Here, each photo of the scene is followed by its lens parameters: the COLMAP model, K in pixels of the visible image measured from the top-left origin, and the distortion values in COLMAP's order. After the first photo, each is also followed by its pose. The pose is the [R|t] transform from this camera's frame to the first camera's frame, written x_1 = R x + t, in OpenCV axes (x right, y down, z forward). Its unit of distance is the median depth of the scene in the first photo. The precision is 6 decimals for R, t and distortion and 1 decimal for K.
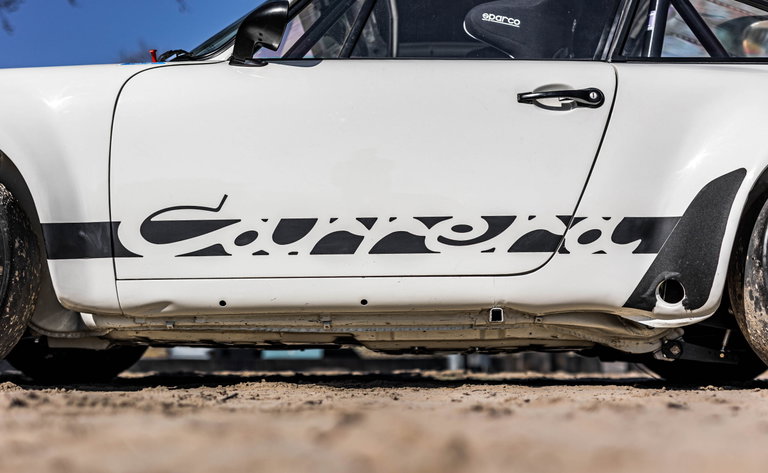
lens RADIAL K [[1135.9, 0, 383.5], [0, 1135.9, 236.4], [0, 0, 1]] dist [0.013659, 0.000000]
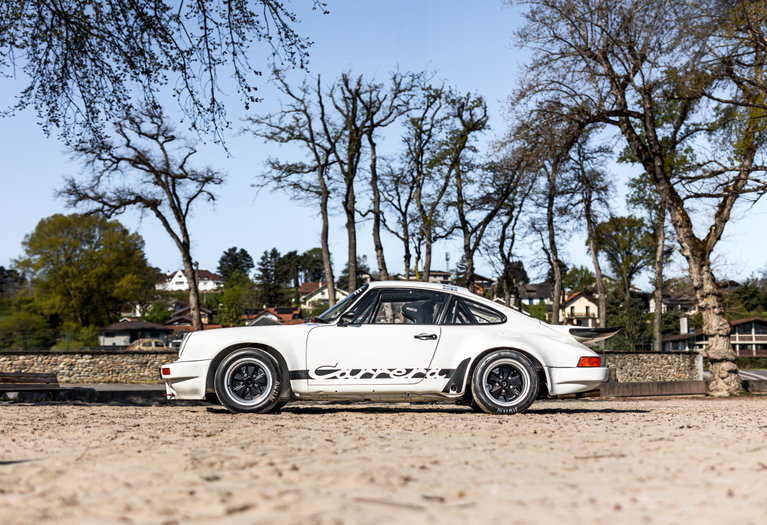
lens RADIAL K [[1137.5, 0, 384.0], [0, 1137.5, 262.5], [0, 0, 1]] dist [-0.032267, 0.000000]
pose [[0.999808, -0.002997, 0.019340, -0.055431], [0.002735, 0.999905, 0.013518, -0.425490], [-0.019379, -0.013462, 0.999722, -2.812410]]
